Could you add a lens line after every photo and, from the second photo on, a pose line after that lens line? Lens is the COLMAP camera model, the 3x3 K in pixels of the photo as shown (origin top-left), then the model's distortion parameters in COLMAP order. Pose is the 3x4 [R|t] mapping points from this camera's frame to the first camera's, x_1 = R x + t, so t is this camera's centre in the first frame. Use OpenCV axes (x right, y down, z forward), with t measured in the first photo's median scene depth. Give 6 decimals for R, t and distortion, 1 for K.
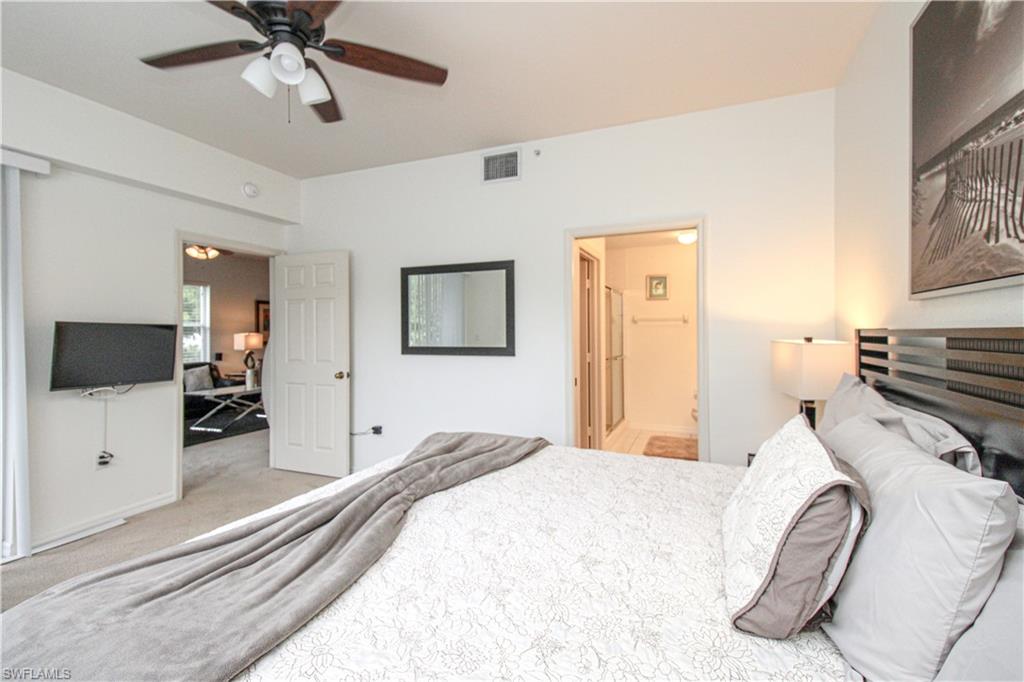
lens RADIAL K [[454.4, 0, 507.5], [0, 454.4, 327.2], [0, 0, 1]] dist [0.009057, 0.000090]
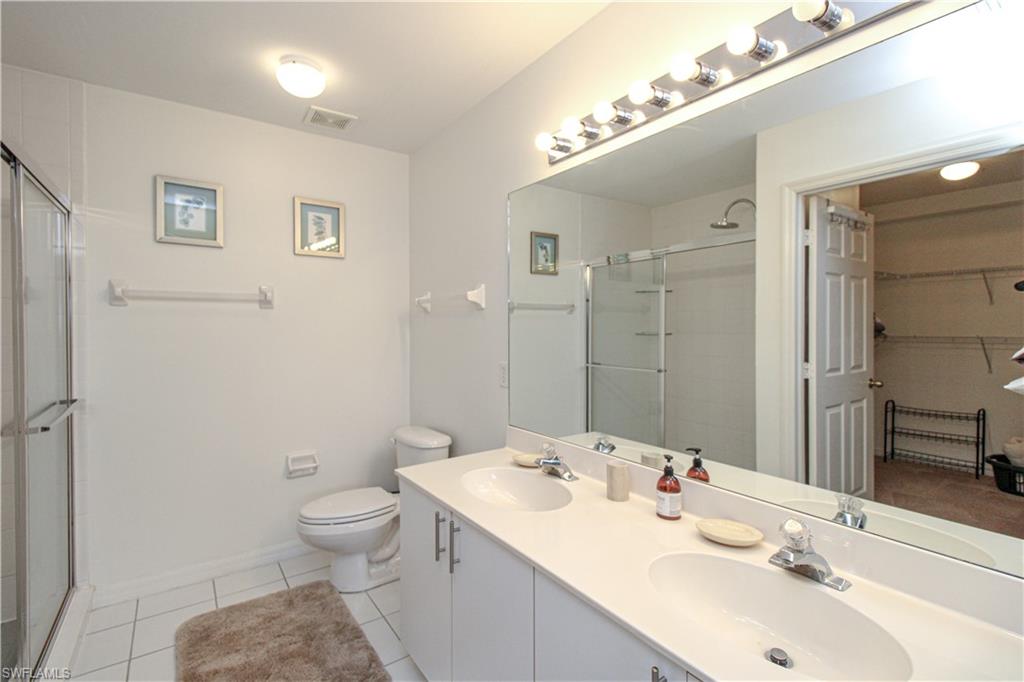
lens RADIAL K [[470.6, 0, 510.2], [0, 470.6, 329.5], [0, 0, 1]] dist [0.000122, -0.000037]
pose [[0.526797, -0.000481, 0.849991, 0.502389], [-0.011466, 0.999905, 0.007672, 0.019691], [-0.849914, -0.013787, 0.526741, 2.106367]]
